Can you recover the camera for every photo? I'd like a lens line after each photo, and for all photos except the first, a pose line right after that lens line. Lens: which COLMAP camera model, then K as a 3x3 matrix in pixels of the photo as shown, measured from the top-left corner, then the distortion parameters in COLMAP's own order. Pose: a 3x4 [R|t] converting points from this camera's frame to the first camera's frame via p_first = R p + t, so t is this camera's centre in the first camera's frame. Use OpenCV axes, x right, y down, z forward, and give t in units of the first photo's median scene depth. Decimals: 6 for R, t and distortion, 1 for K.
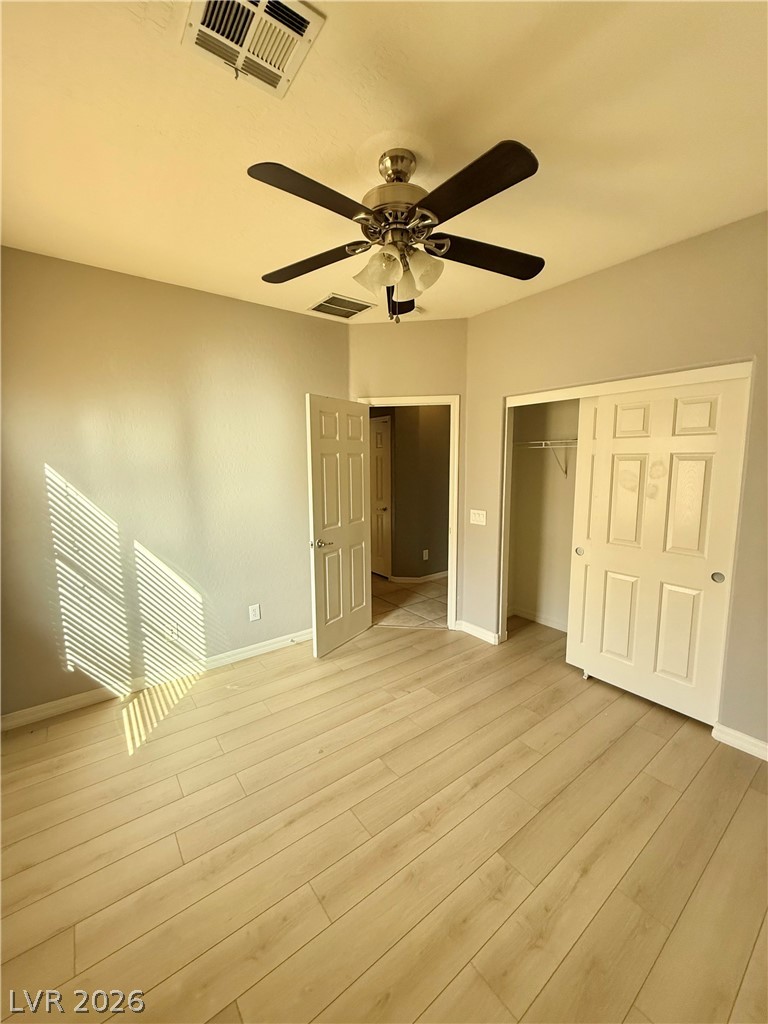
lens RADIAL K [[410.7, 0, 385.2], [0, 410.7, 511.3], [0, 0, 1]] dist [0.000247, 0.000079]
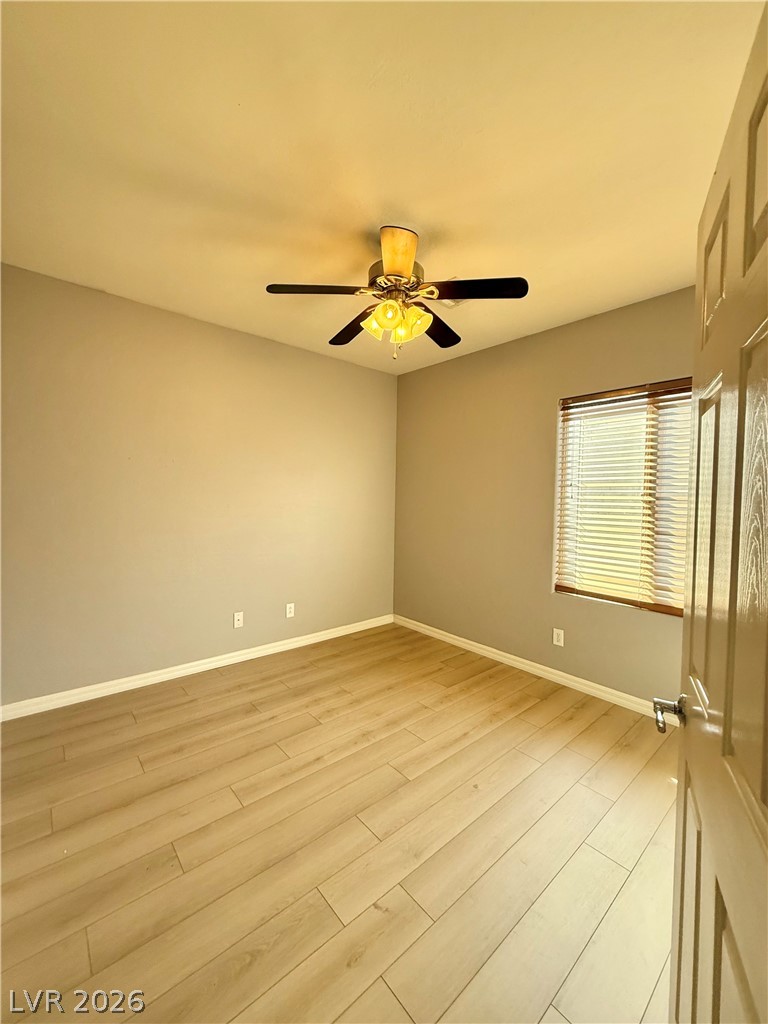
lens RADIAL K [[410.7, 0, 385.6], [0, 410.7, 507.9], [0, 0, 1]] dist [0.000247, 0.000079]
pose [[-0.997652, -0.015280, -0.066754, 0.112147], [-0.025728, 0.987010, 0.158588, -0.160634], [0.063464, 0.159933, -0.985086, 1.799381]]
